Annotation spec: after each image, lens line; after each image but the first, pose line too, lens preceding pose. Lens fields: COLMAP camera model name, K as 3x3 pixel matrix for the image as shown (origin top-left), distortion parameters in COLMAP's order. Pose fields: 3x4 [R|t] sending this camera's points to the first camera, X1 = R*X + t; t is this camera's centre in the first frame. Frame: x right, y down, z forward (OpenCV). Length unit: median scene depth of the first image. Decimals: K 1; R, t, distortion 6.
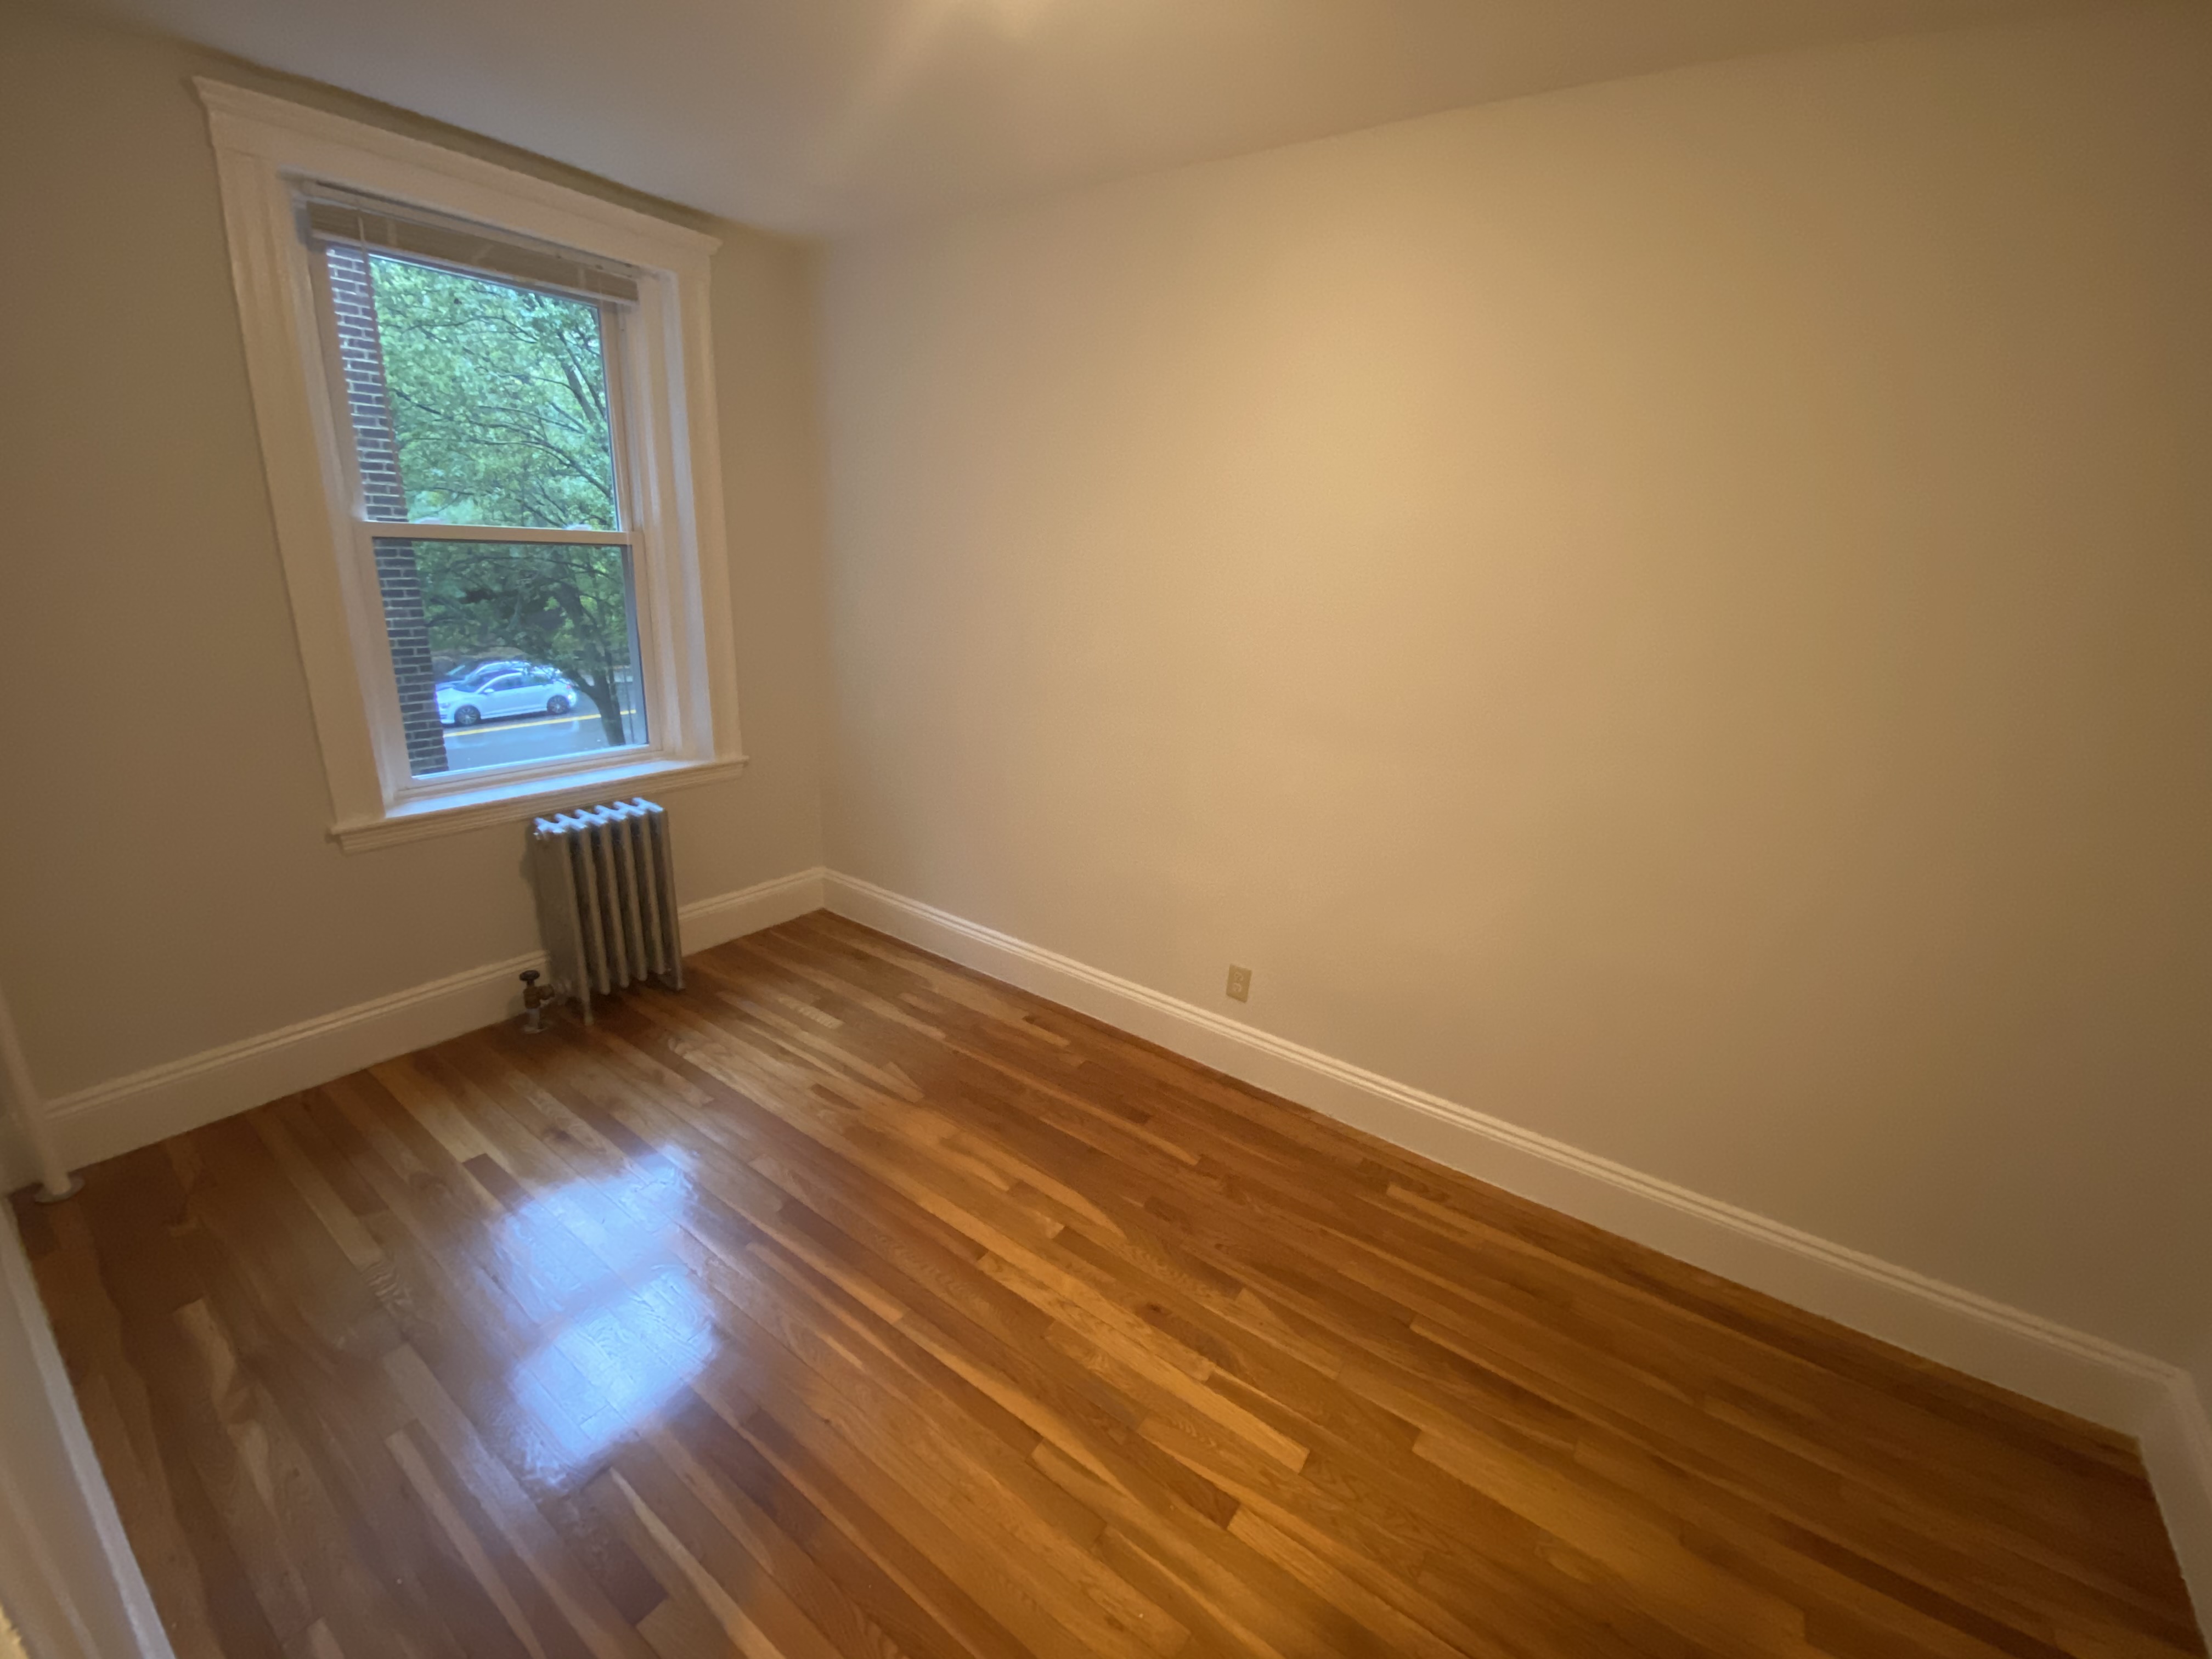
lens RADIAL K [[899.0, 0, 1099.0], [0, 899.0, 823.6], [0, 0, 1]] dist [-0.029684, -0.000363]
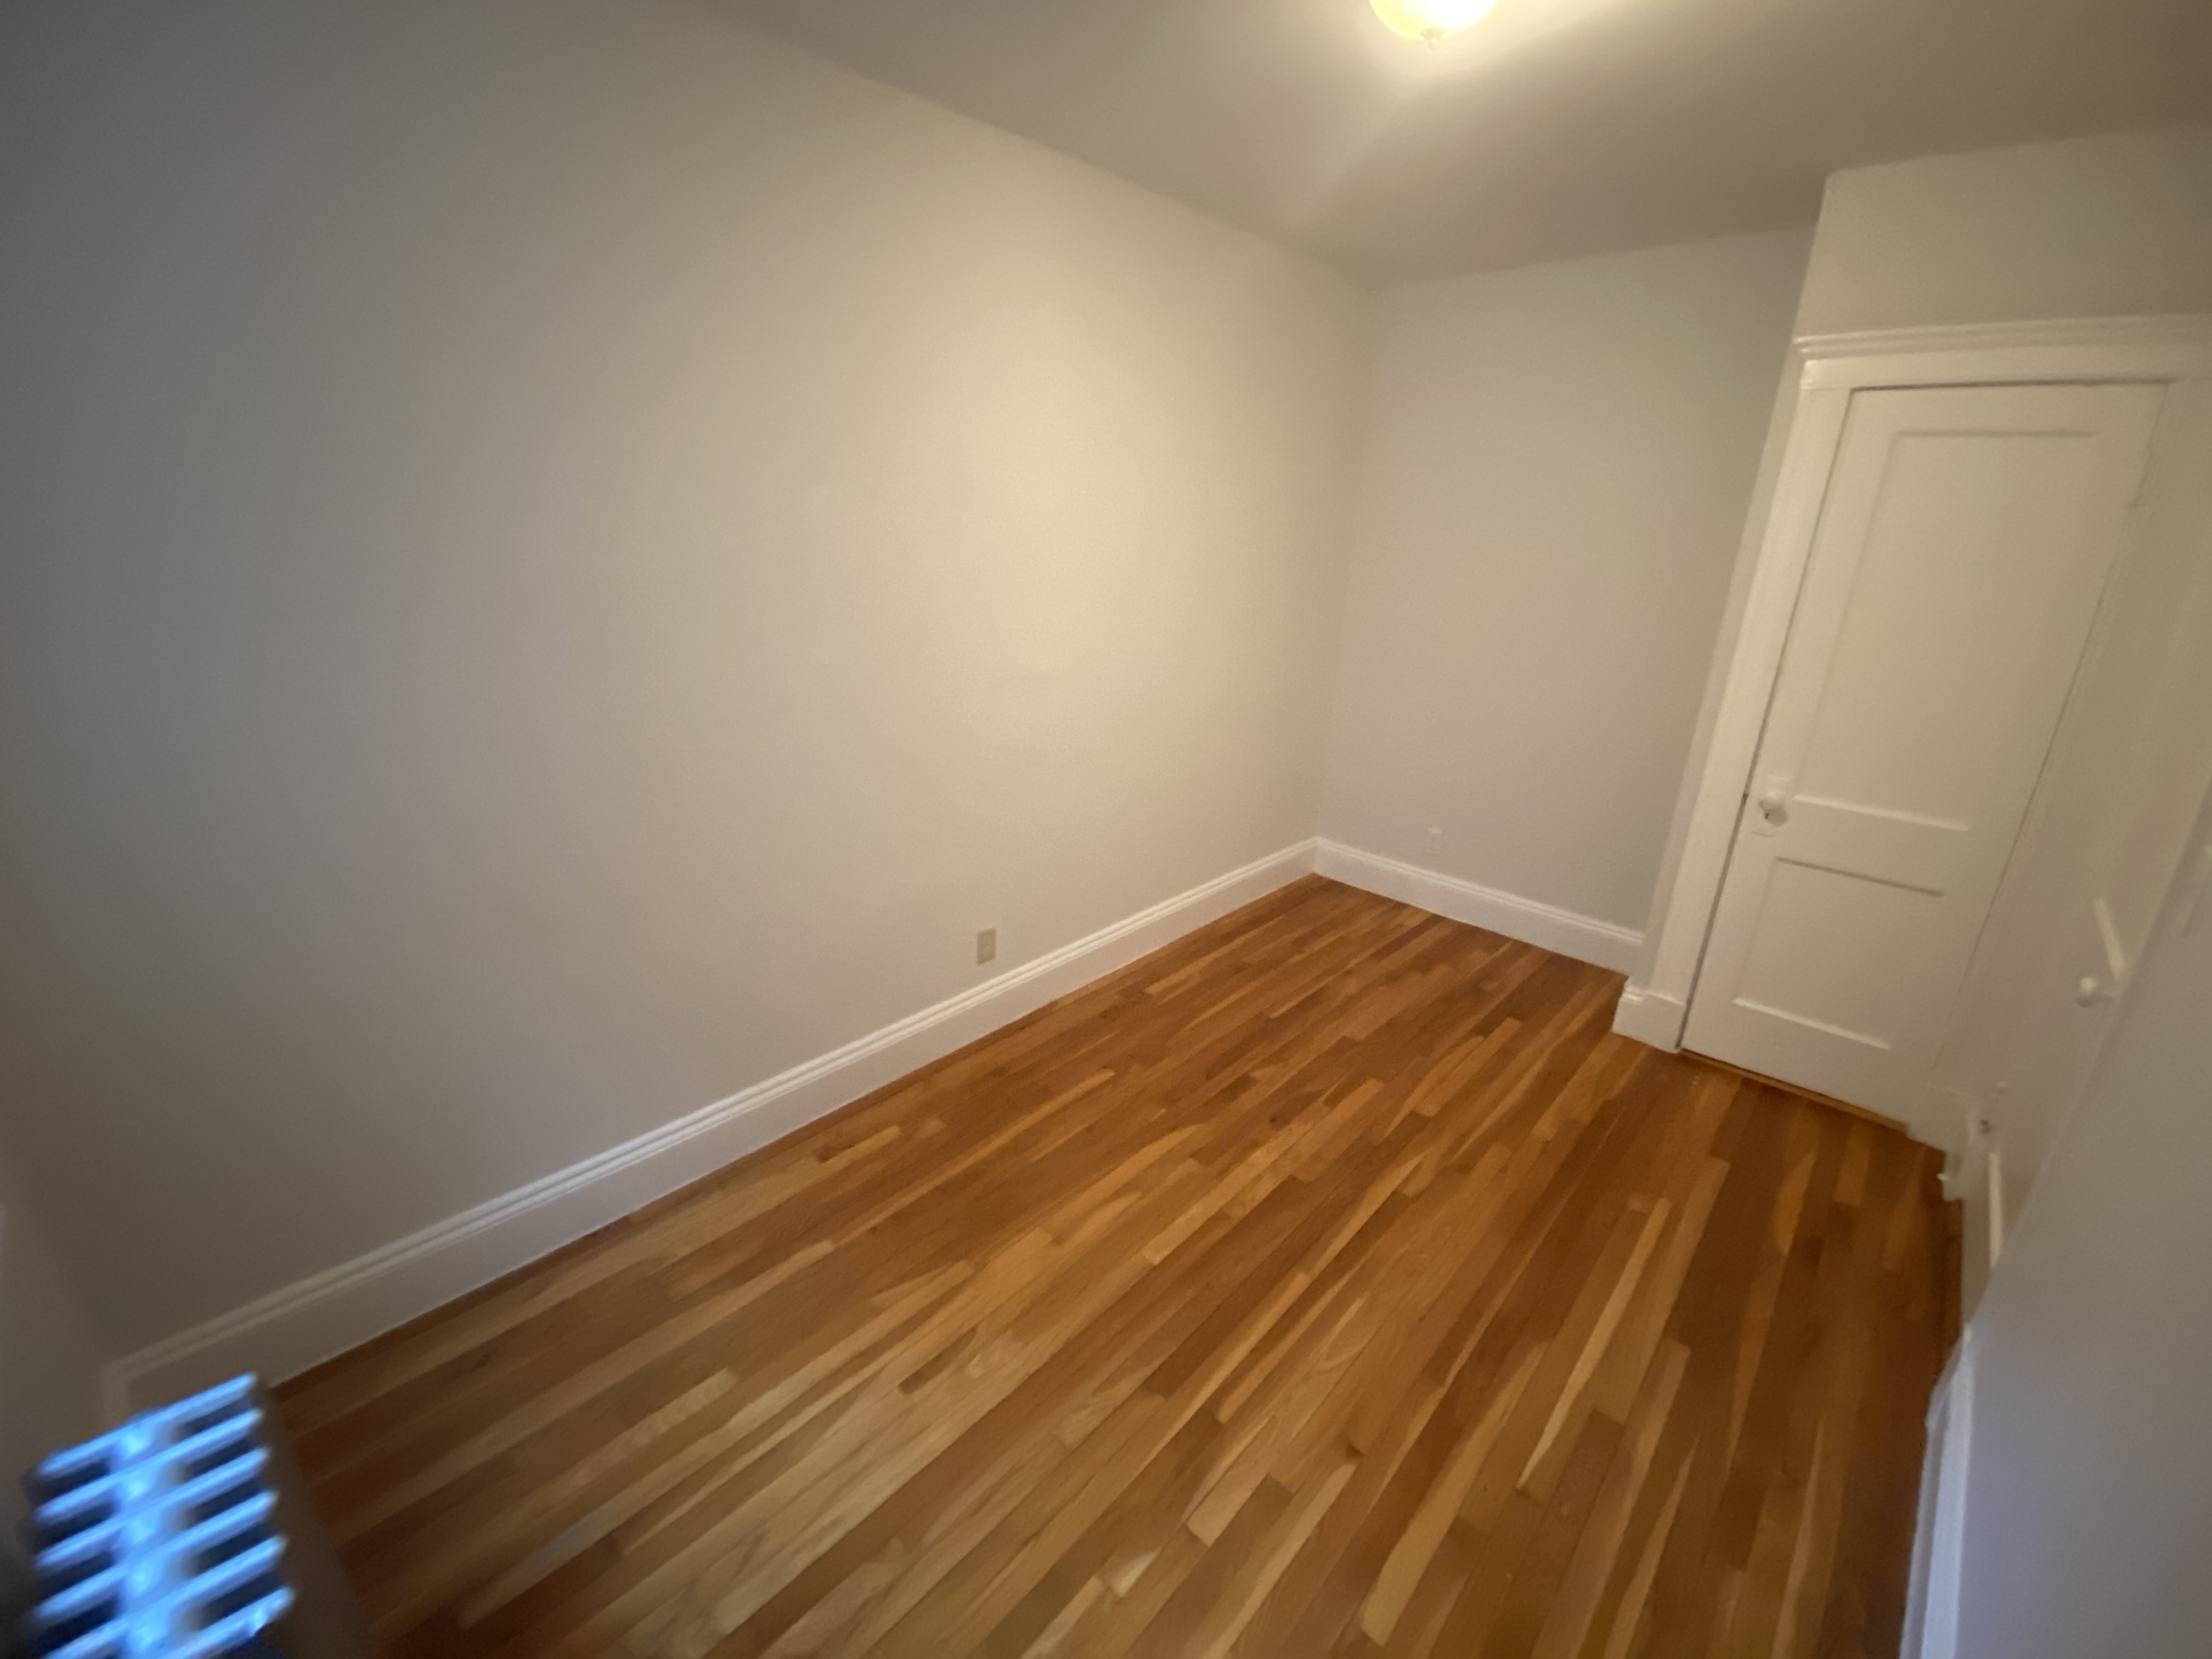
lens RADIAL K [[899.0, 0, 1099.0], [0, 899.0, 823.6], [0, 0, 1]] dist [-0.029684, -0.000363]
pose [[0.152361, -0.388932, 0.908580, -0.829217], [0.304606, 0.893041, 0.331200, -0.293201], [-0.940213, 0.226297, 0.254536, 0.673915]]
